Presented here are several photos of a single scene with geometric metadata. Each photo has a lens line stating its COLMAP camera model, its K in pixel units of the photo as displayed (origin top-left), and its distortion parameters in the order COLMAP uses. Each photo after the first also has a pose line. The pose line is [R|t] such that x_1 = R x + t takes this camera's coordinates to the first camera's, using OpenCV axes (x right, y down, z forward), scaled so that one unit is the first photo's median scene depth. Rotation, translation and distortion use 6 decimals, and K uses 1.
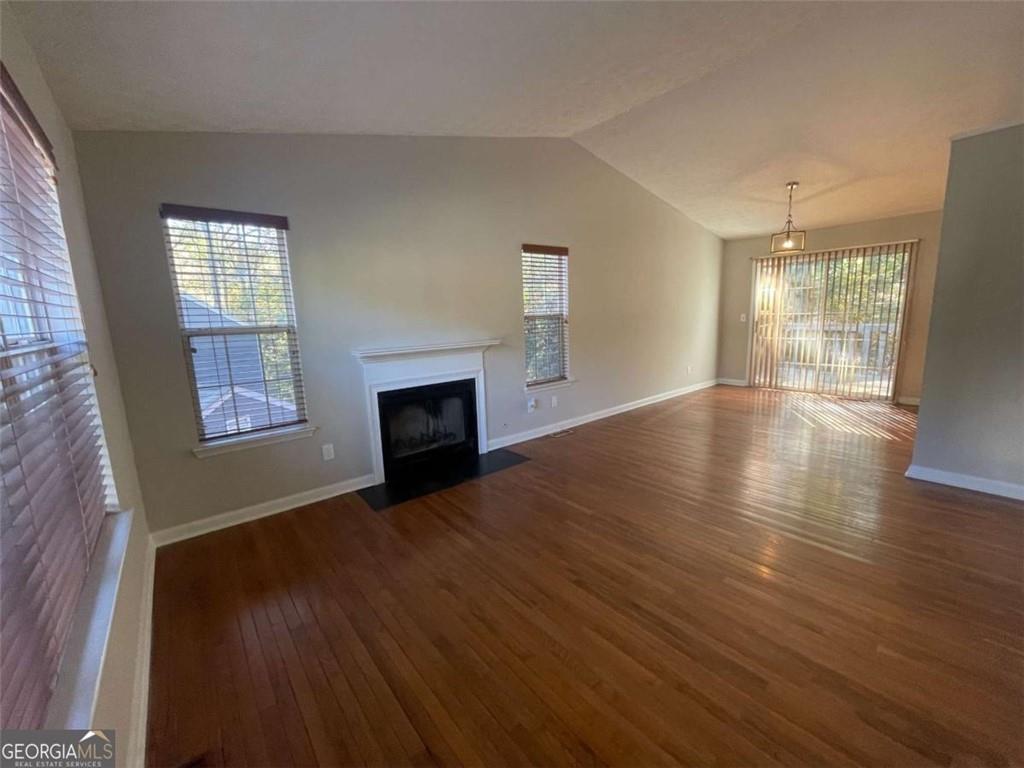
lens RADIAL K [[414.1, 0, 513.7], [0, 414.1, 382.2], [0, 0, 1]] dist [-0.001339, -0.000153]
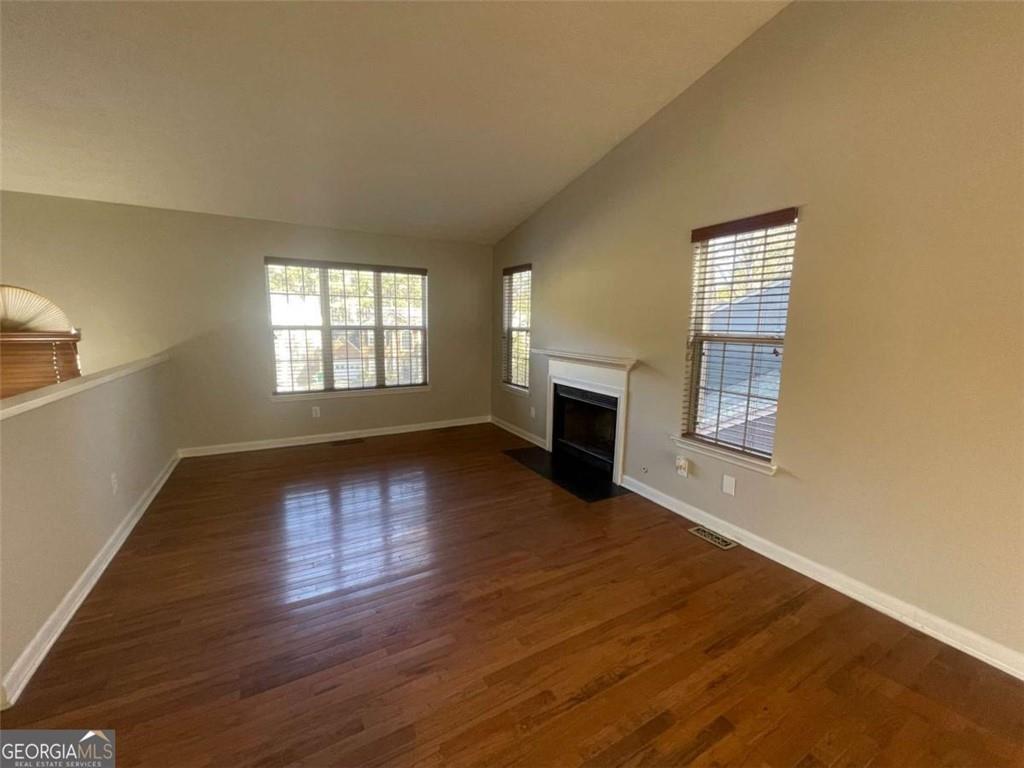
lens RADIAL K [[414.1, 0, 513.7], [0, 414.1, 382.2], [0, 0, 1]] dist [-0.001339, -0.000153]
pose [[-0.174642, 0.172517, -0.969401, 0.805721], [-0.168768, 0.964717, 0.202087, -0.184618], [0.970061, 0.198896, -0.139365, 0.885374]]
